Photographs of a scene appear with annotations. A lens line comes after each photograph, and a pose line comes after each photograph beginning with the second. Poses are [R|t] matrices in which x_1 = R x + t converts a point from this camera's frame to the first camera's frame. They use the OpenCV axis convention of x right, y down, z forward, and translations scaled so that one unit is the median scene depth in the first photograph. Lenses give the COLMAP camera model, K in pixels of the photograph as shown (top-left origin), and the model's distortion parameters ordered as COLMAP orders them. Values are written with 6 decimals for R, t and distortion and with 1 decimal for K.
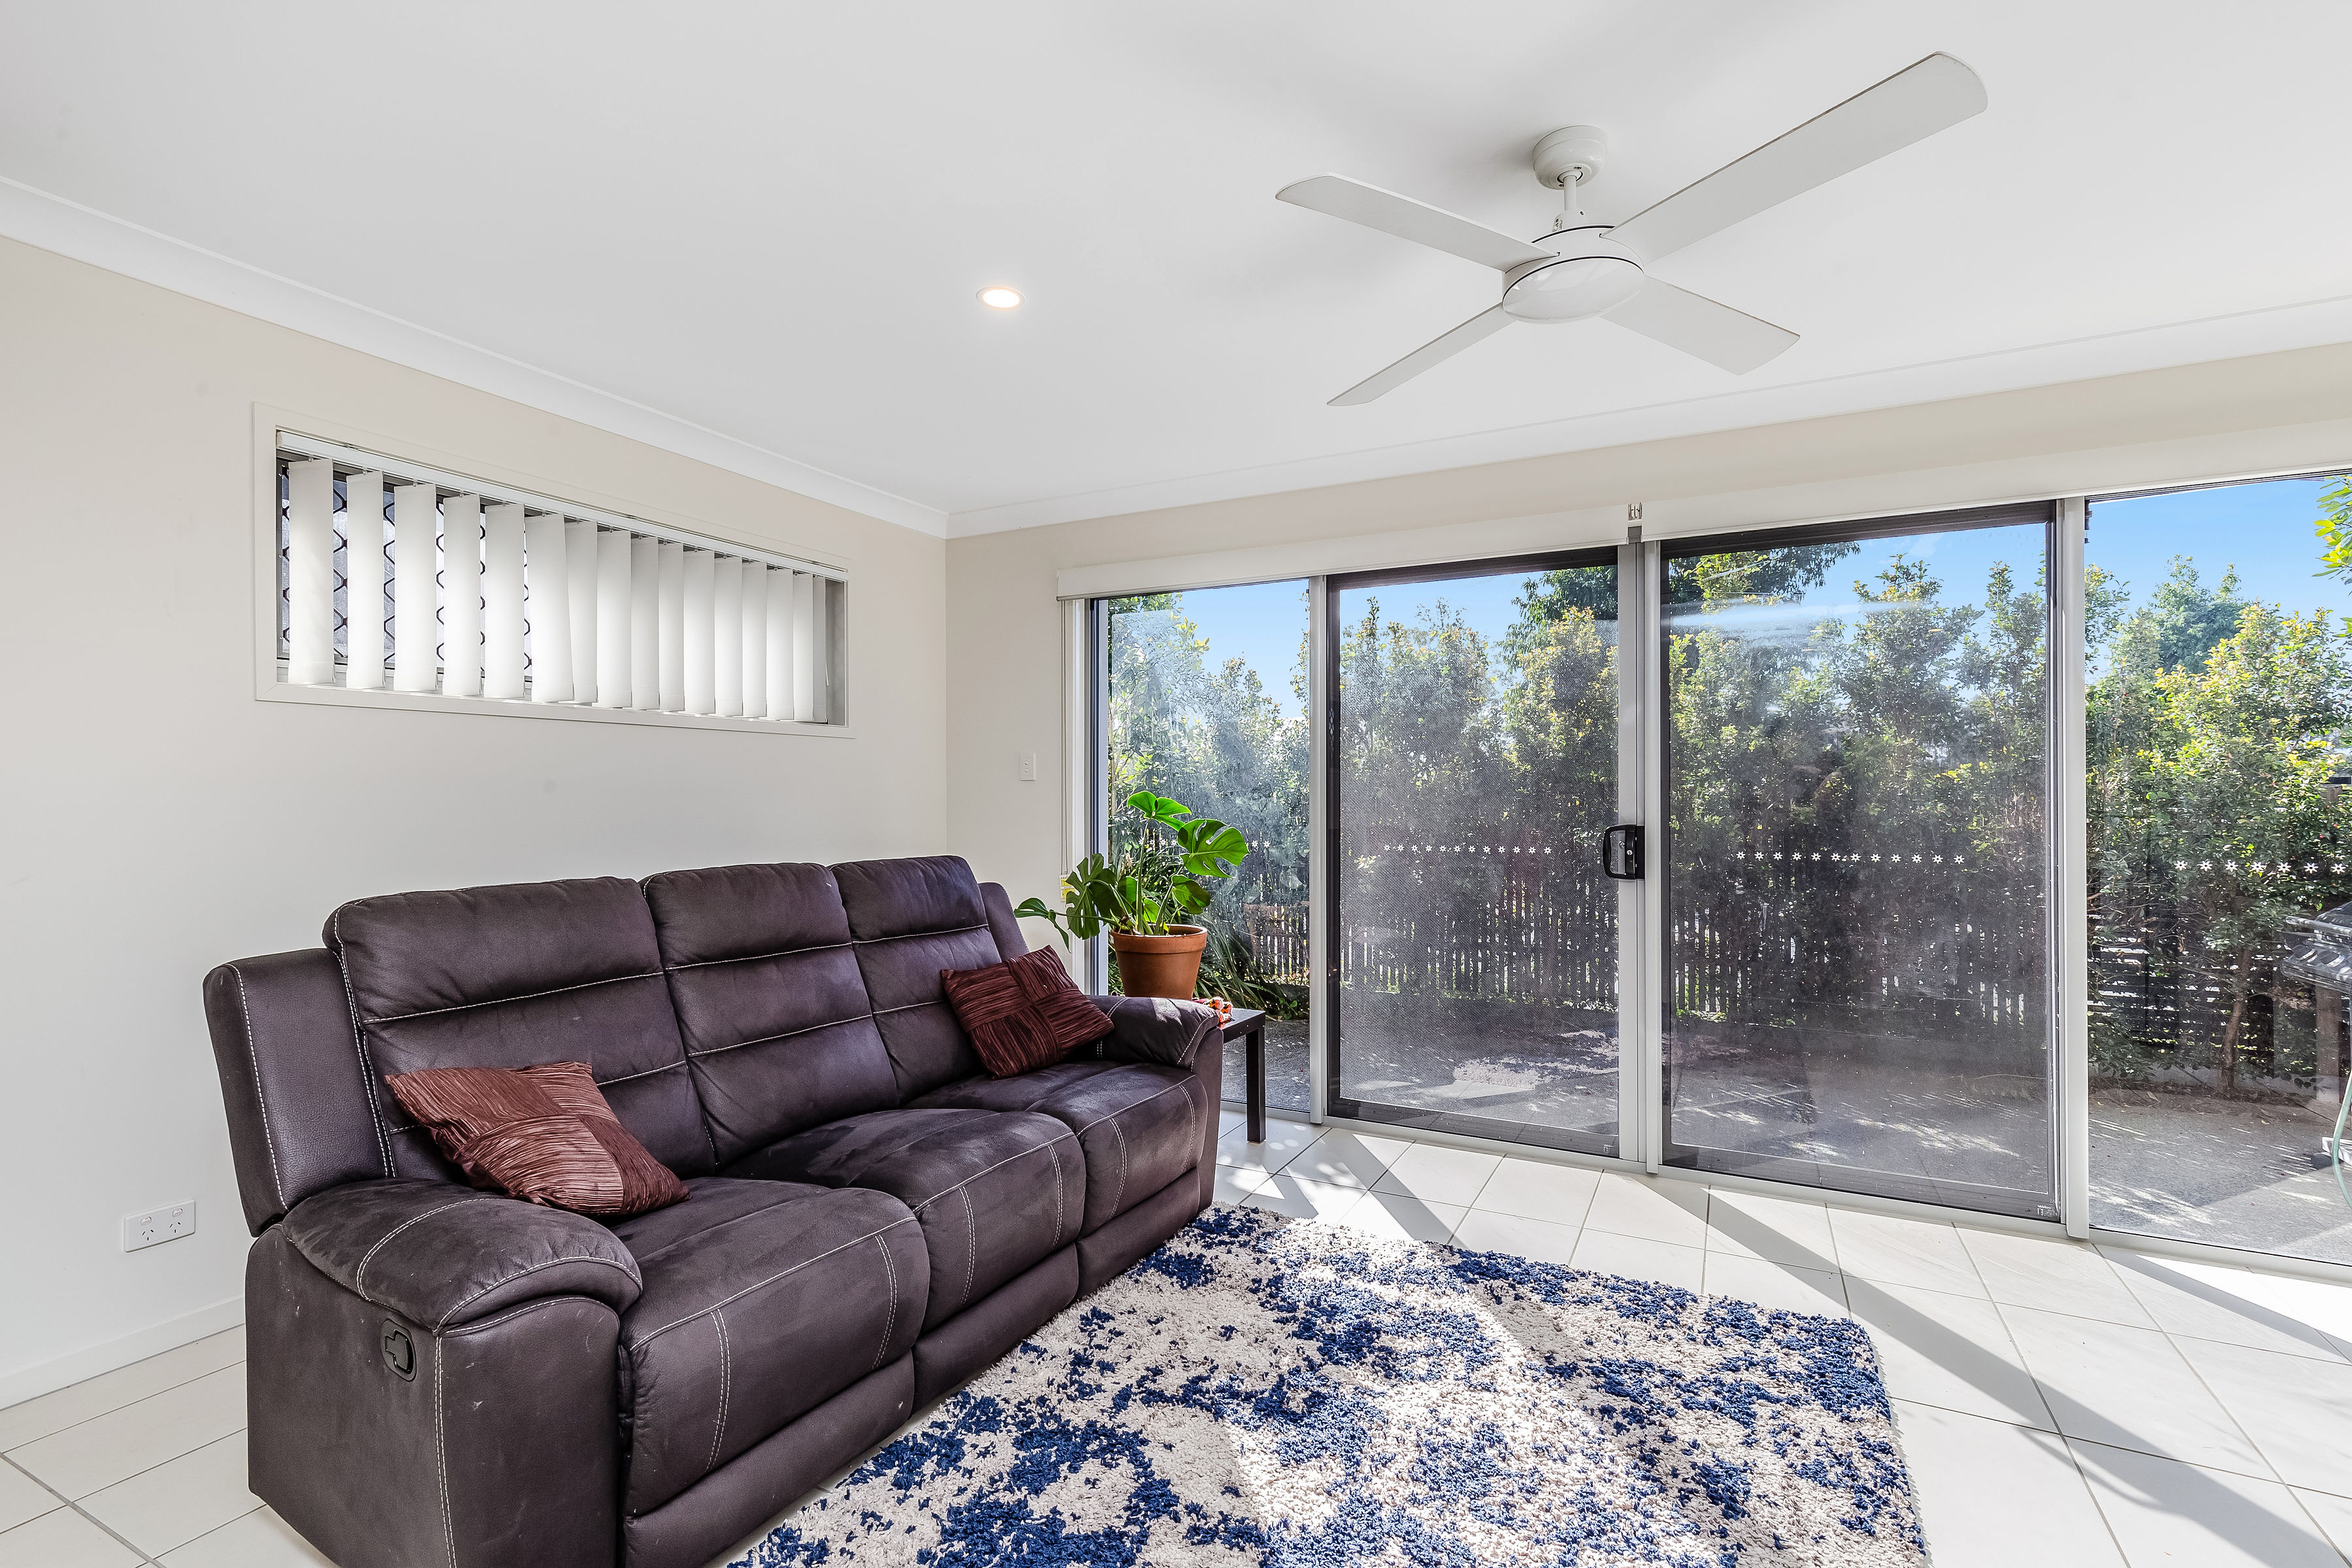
lens RADIAL K [[1071.5, 0, 1176.0], [0, 1071.5, 784.0], [0, 0, 1]] dist [0.006086, -0.000272]
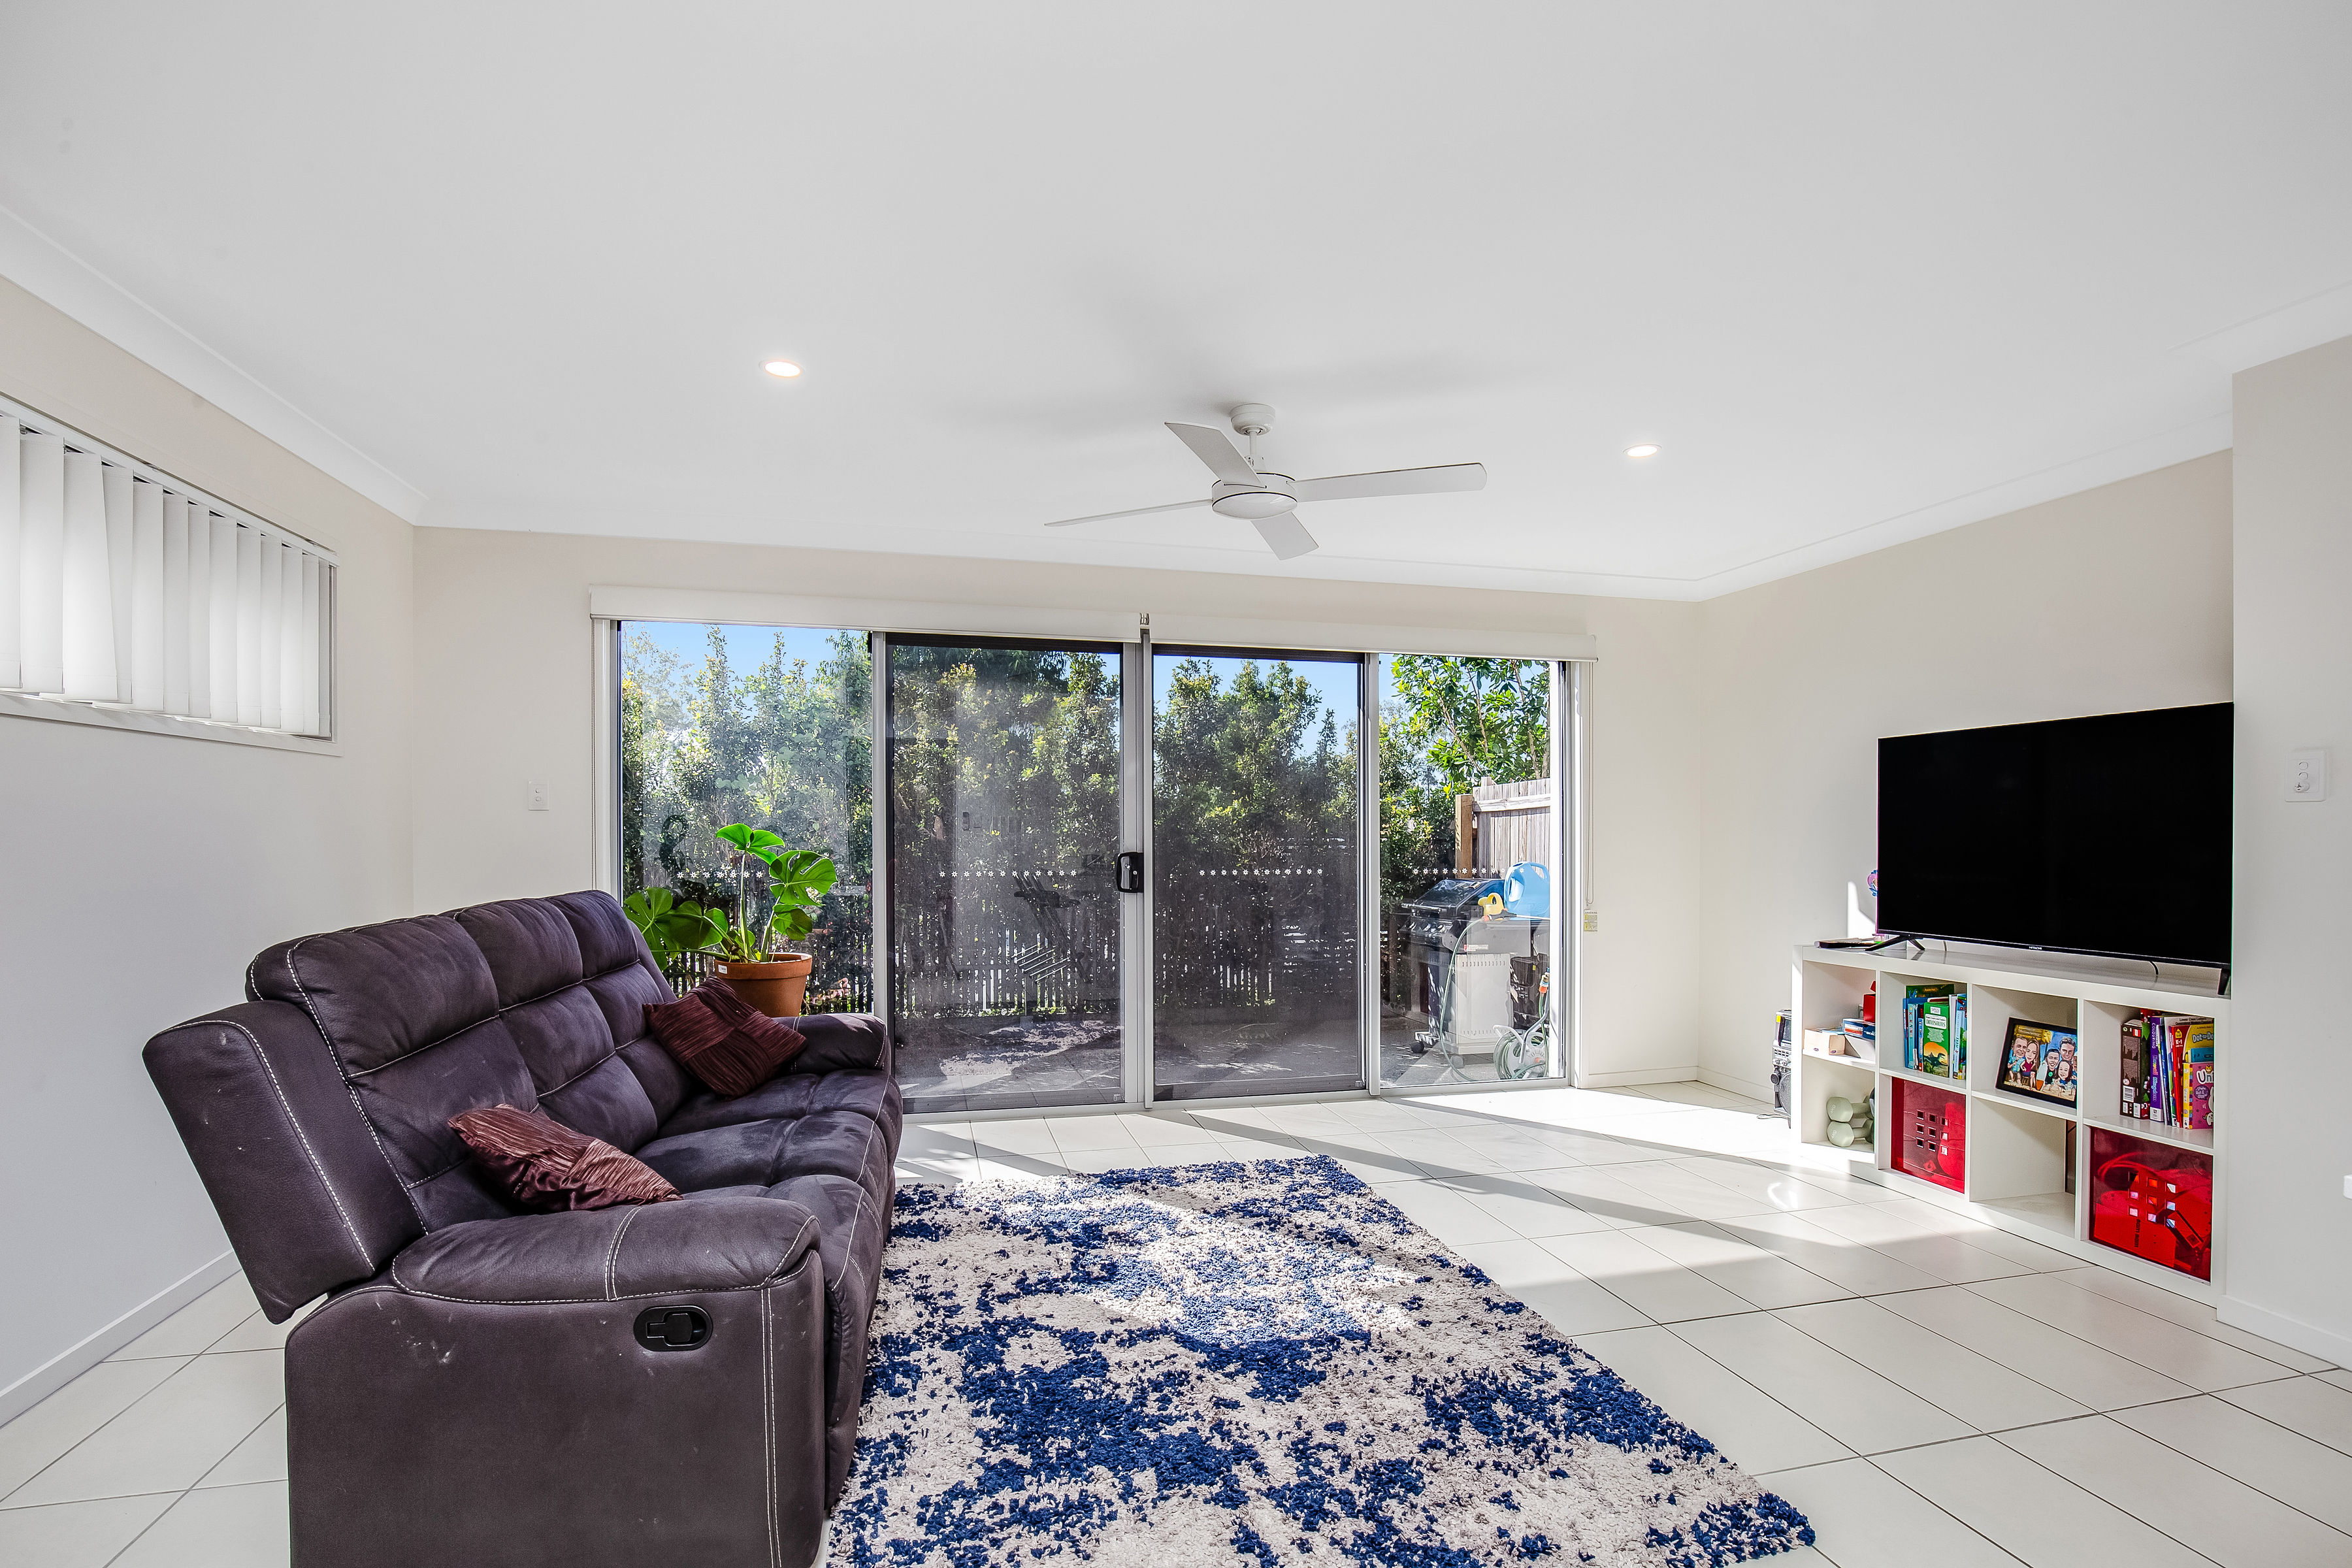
lens RADIAL K [[1110.0, 0, 1184.6], [0, 1110.0, 802.0], [0, 0, 1]] dist [-0.029383, -0.000096]
pose [[0.750753, 0.019616, 0.660292, -0.685071], [-0.011900, 0.999798, -0.016172, -0.004102], [-0.660476, 0.004284, 0.750835, -0.126282]]
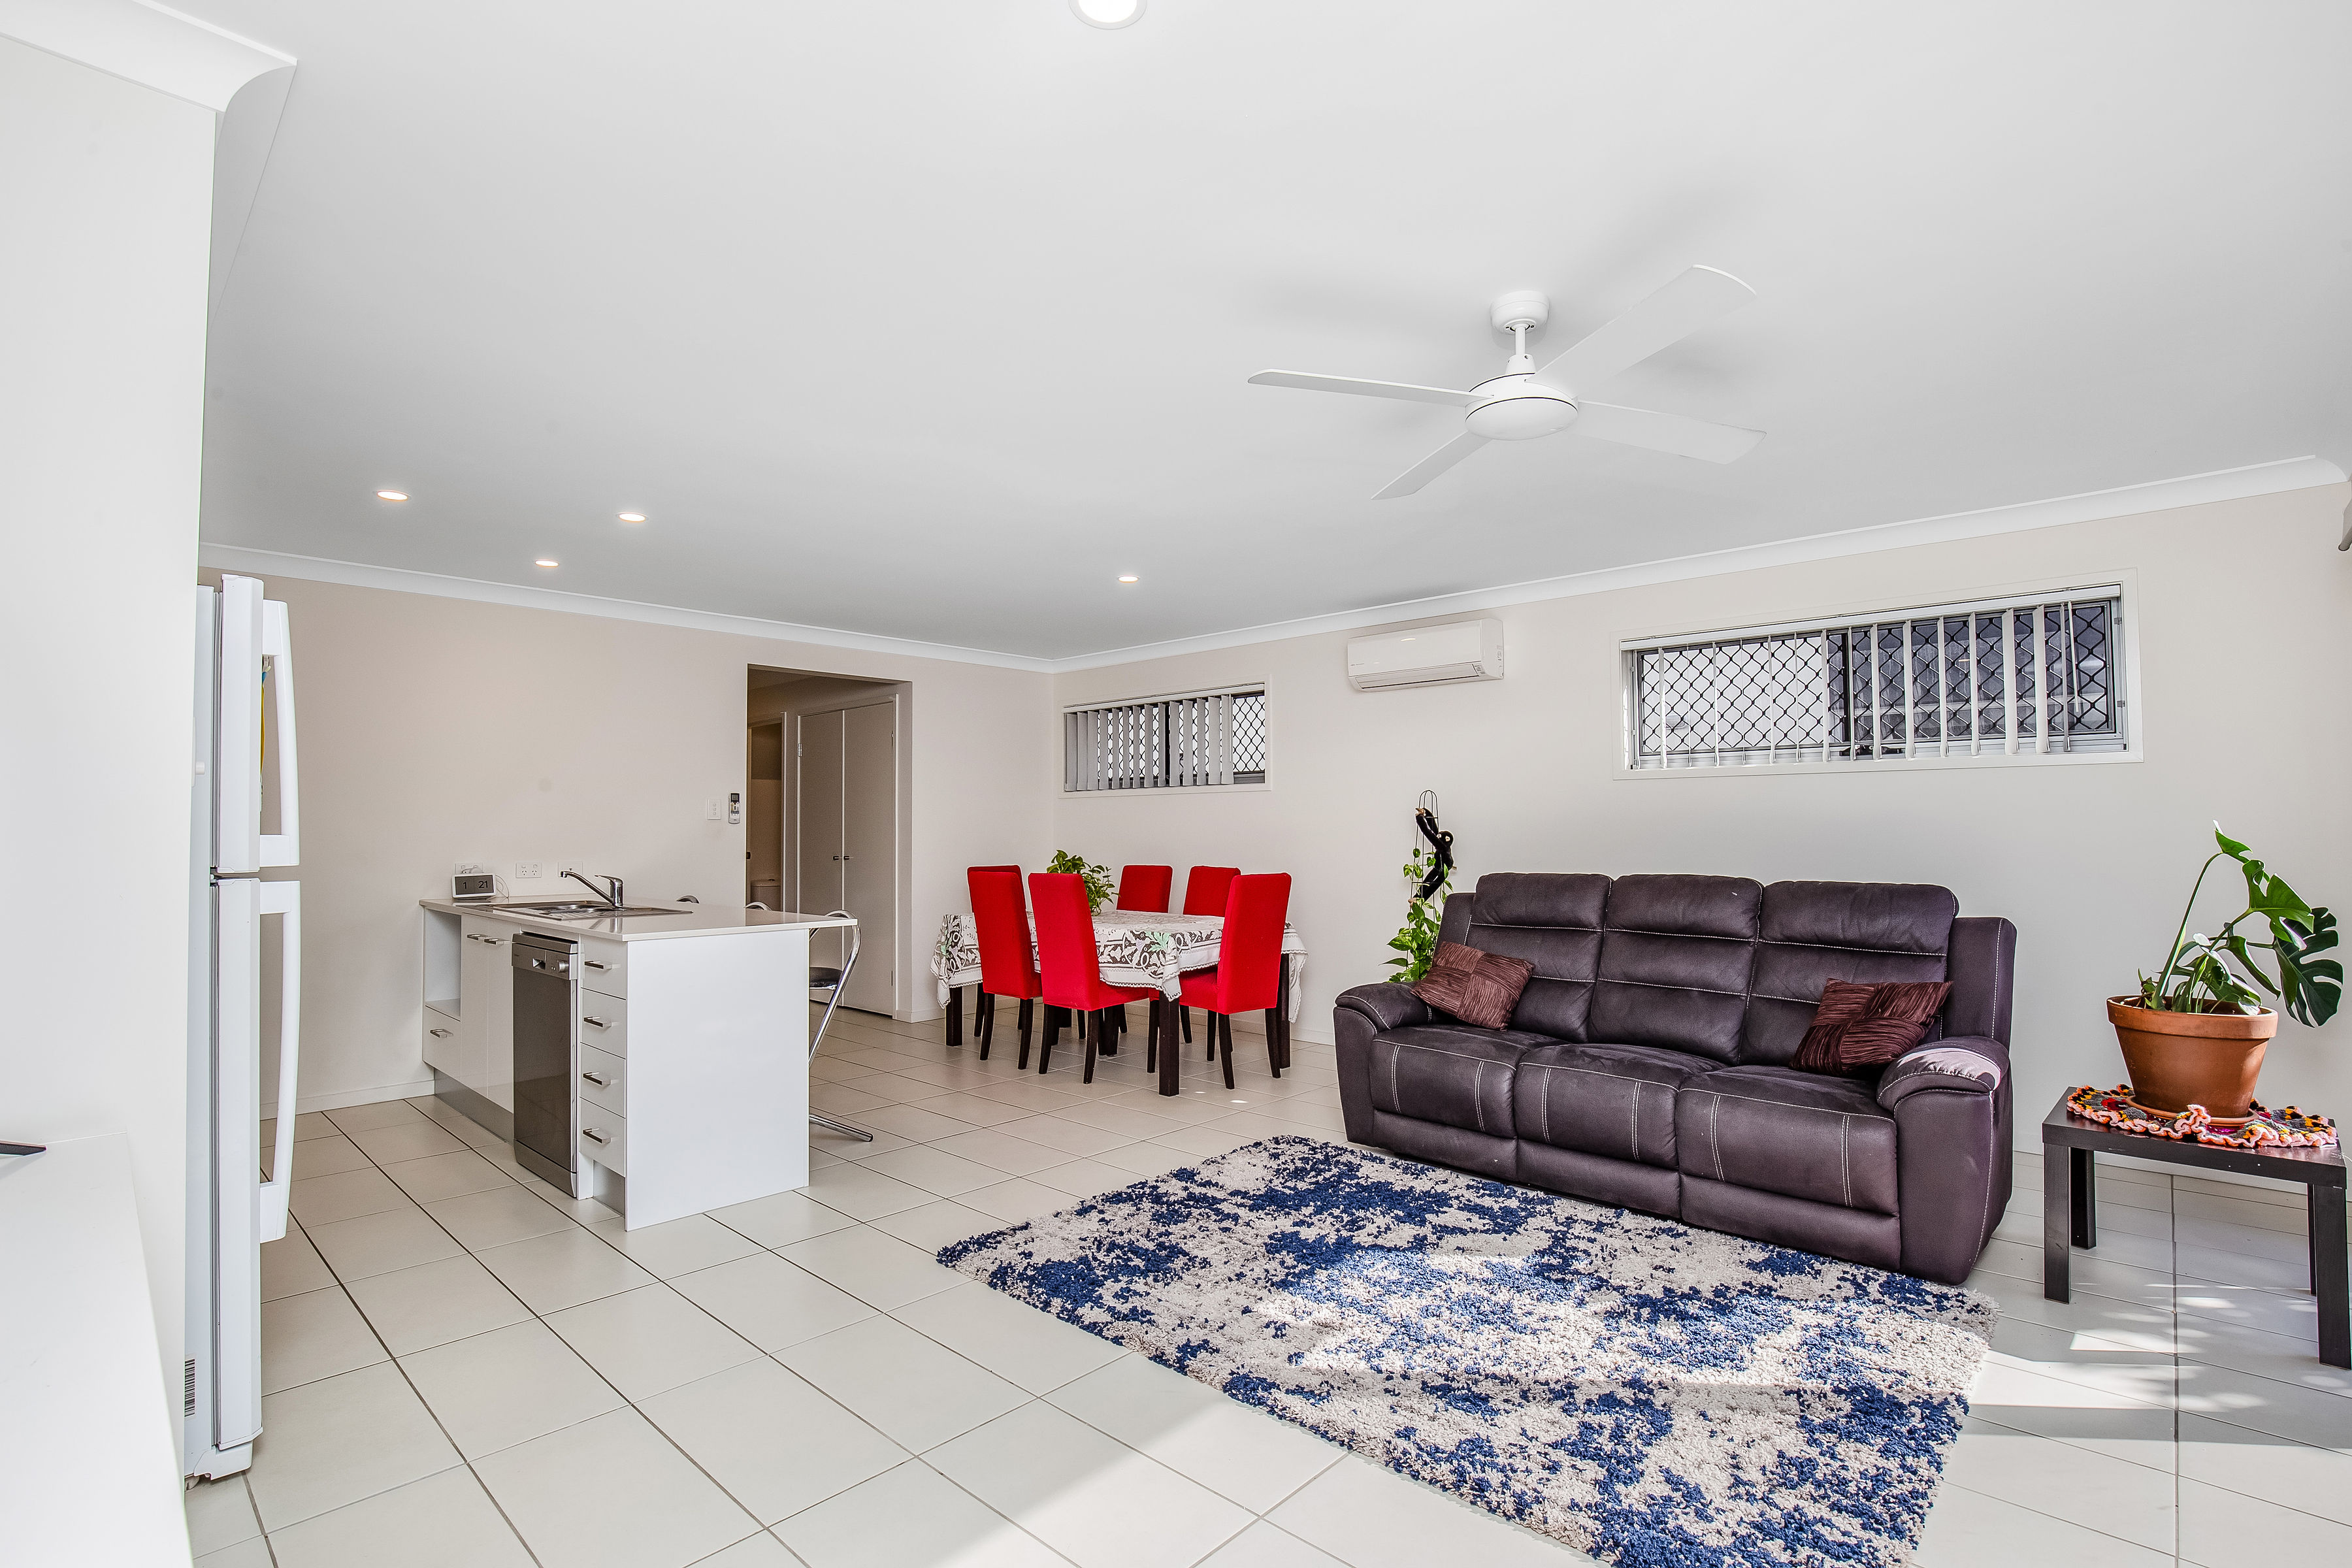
lens RADIAL K [[1110.0, 0, 1184.6], [0, 1110.0, 802.0], [0, 0, 1]] dist [-0.029383, -0.000096]
pose [[-0.261221, -0.022659, -0.965013, 1.464082], [0.014180, 0.999527, -0.027307, 0.004650], [0.965175, -0.020817, -0.260776, 0.838469]]
